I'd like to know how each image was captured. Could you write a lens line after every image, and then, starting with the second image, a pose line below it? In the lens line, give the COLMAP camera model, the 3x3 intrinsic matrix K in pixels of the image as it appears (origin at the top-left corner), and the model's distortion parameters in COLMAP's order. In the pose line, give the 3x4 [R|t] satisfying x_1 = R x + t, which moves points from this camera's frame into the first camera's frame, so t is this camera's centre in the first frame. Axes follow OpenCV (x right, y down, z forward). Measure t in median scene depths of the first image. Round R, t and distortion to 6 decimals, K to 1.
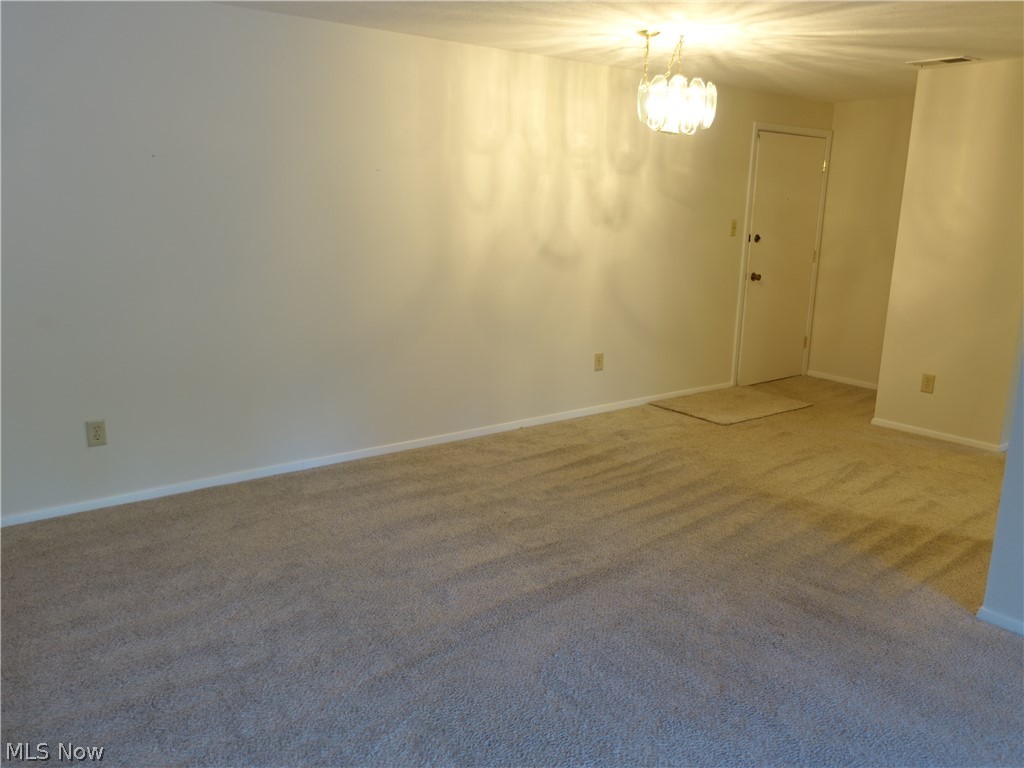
lens RADIAL K [[793.1, 0, 509.2], [0, 793.1, 380.8], [0, 0, 1]] dist [0.000210, -0.004954]
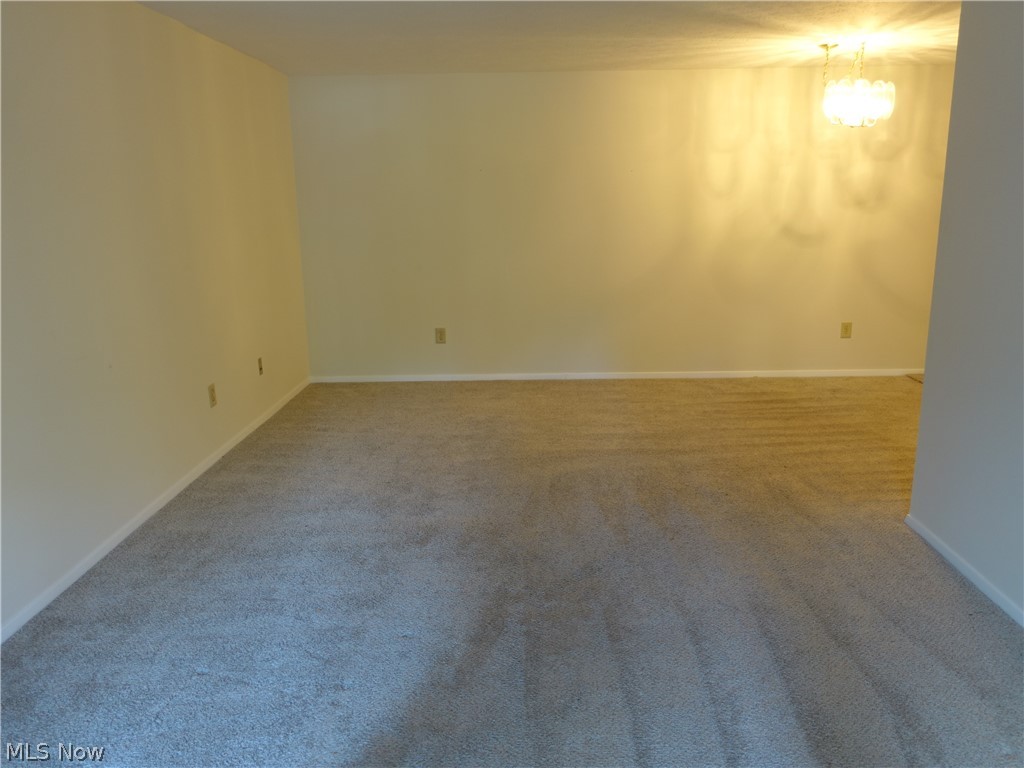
lens RADIAL K [[793.1, 0, 509.2], [0, 793.1, 380.8], [0, 0, 1]] dist [0.000210, -0.004954]
pose [[0.793759, 0.104996, -0.599102, 0.476412], [-0.105069, 0.993850, 0.034969, 0.066771], [0.599089, 0.035190, 0.799909, -0.204006]]
